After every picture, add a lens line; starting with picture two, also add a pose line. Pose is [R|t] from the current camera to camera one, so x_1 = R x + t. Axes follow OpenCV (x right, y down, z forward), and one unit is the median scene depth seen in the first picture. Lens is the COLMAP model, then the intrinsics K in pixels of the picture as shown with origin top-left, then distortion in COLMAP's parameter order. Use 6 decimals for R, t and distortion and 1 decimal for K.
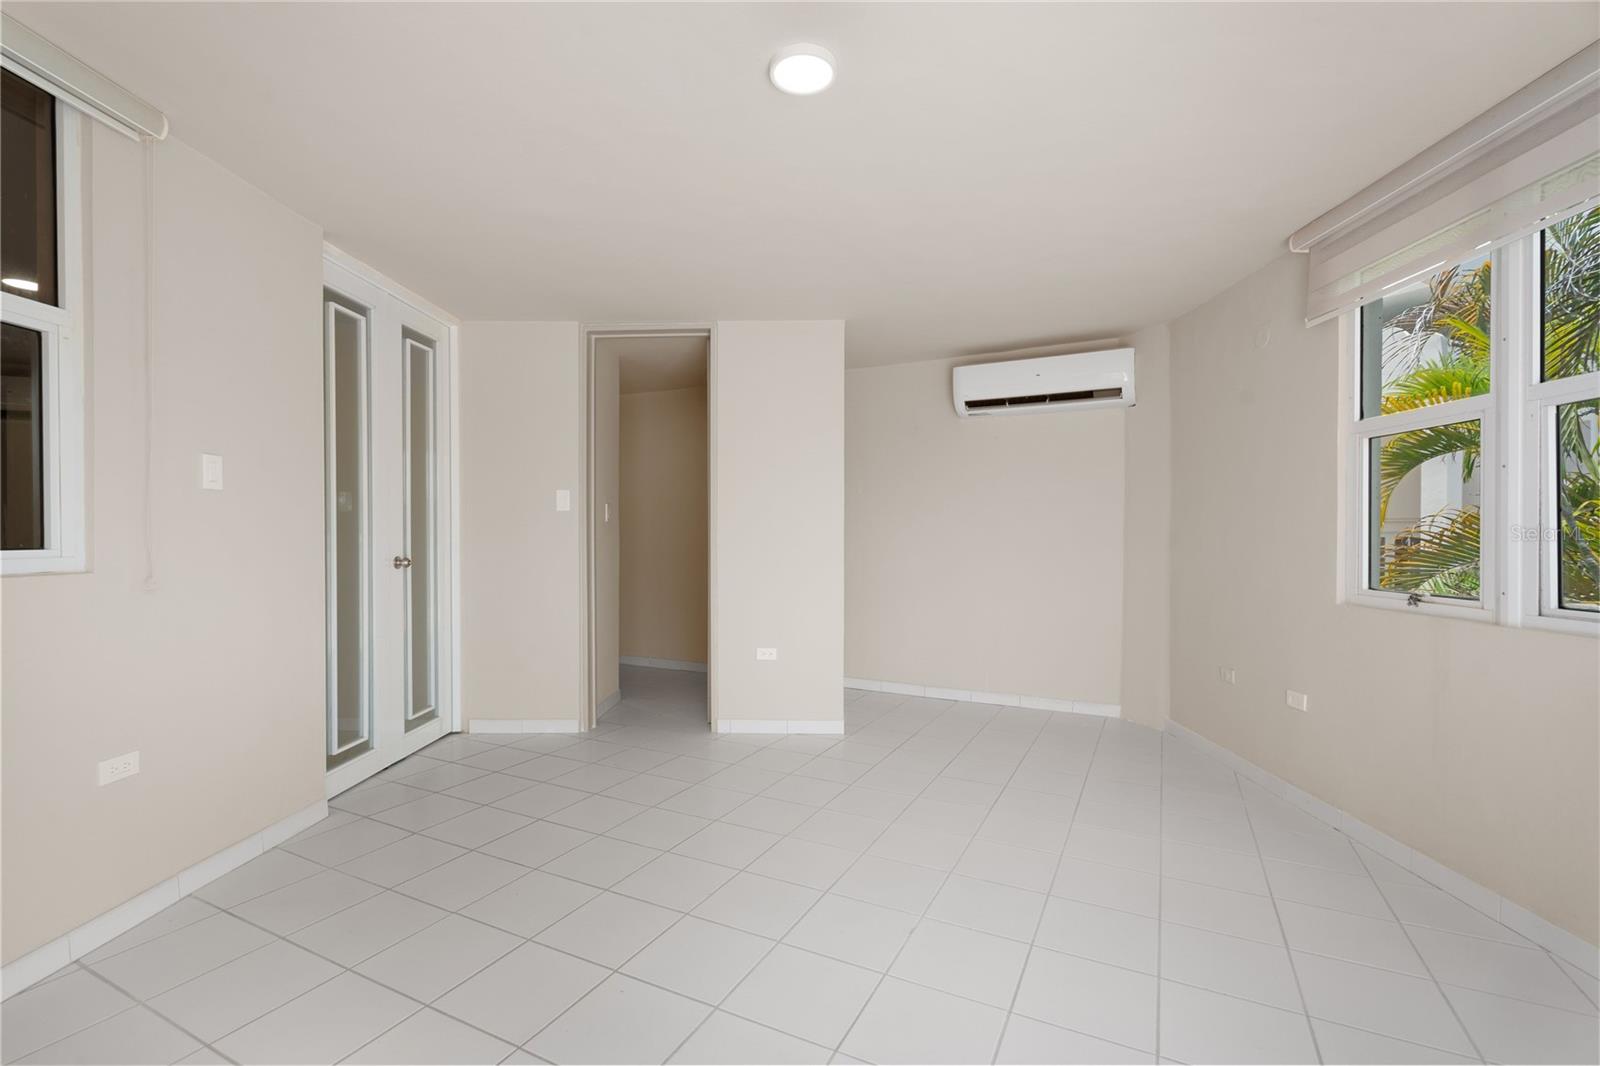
lens RADIAL K [[724.5, 0, 792.9], [0, 724.5, 533.8], [0, 0, 1]] dist [-0.001840, 0.000745]
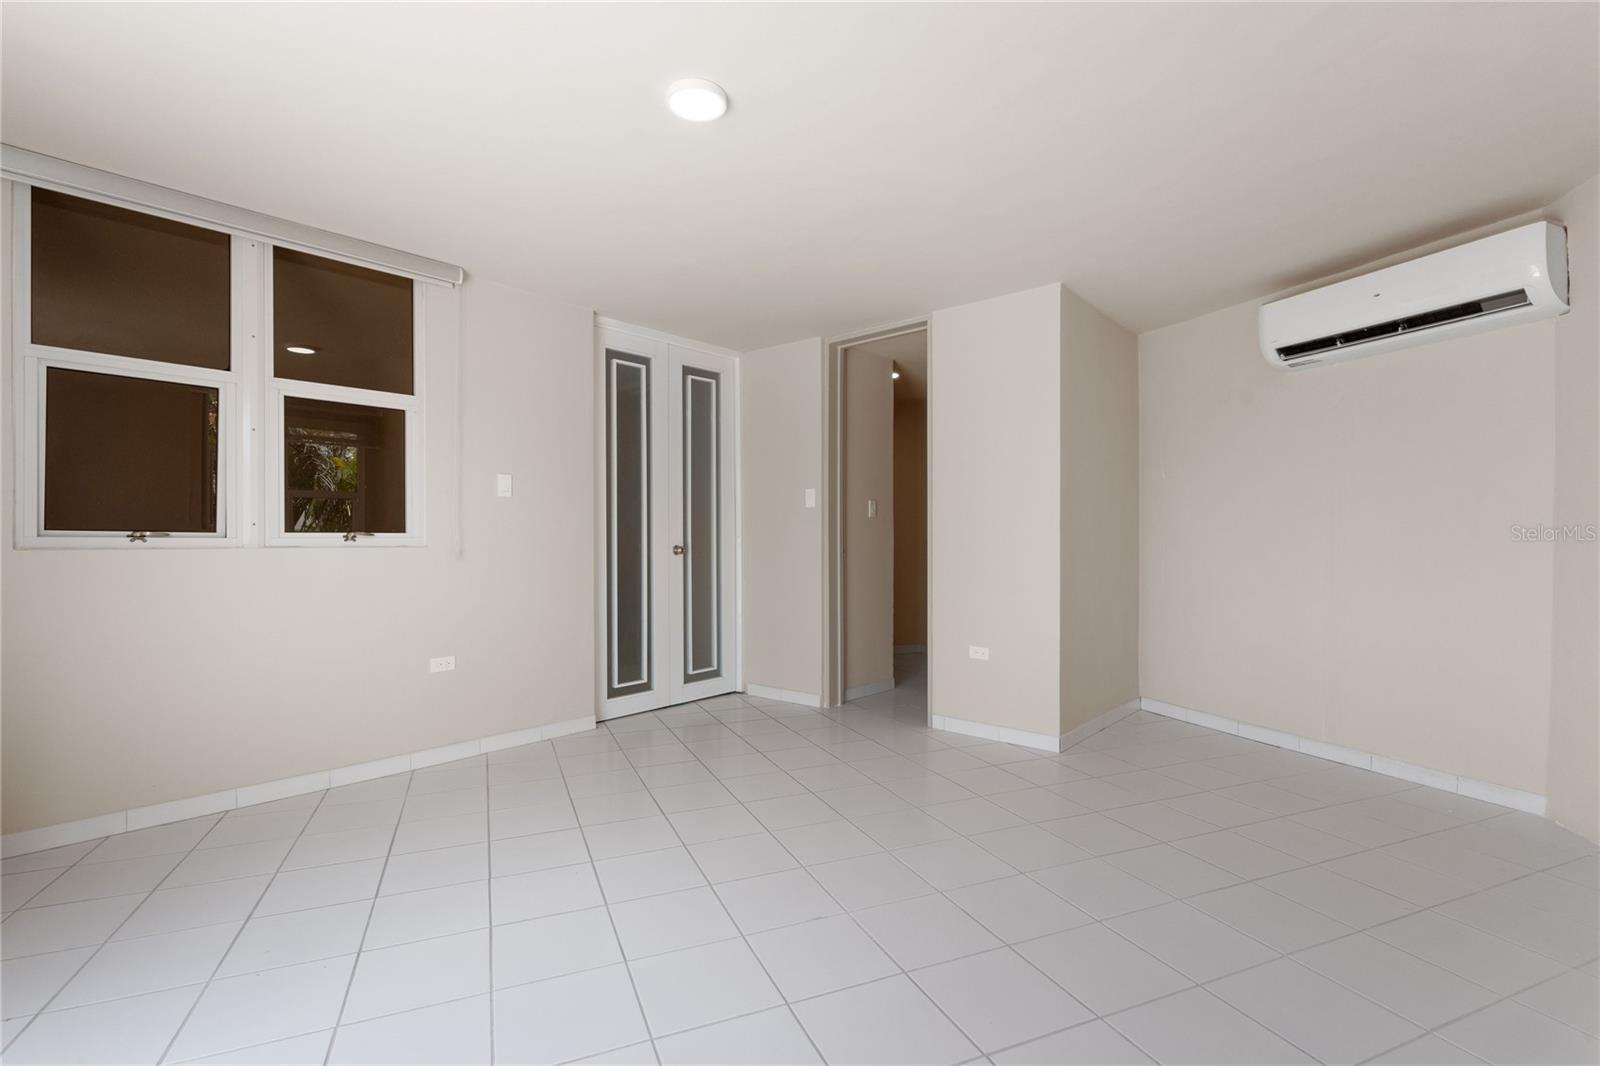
lens RADIAL K [[744.8, 0, 800.0], [0, 744.8, 533.0], [0, 0, 1]] dist [-0.000802, 0.000840]
pose [[0.767048, -0.005223, -0.641569, 0.416762], [0.000066, 0.999968, -0.008061, 0.017604], [0.641590, 0.006141, 0.767023, 0.106259]]
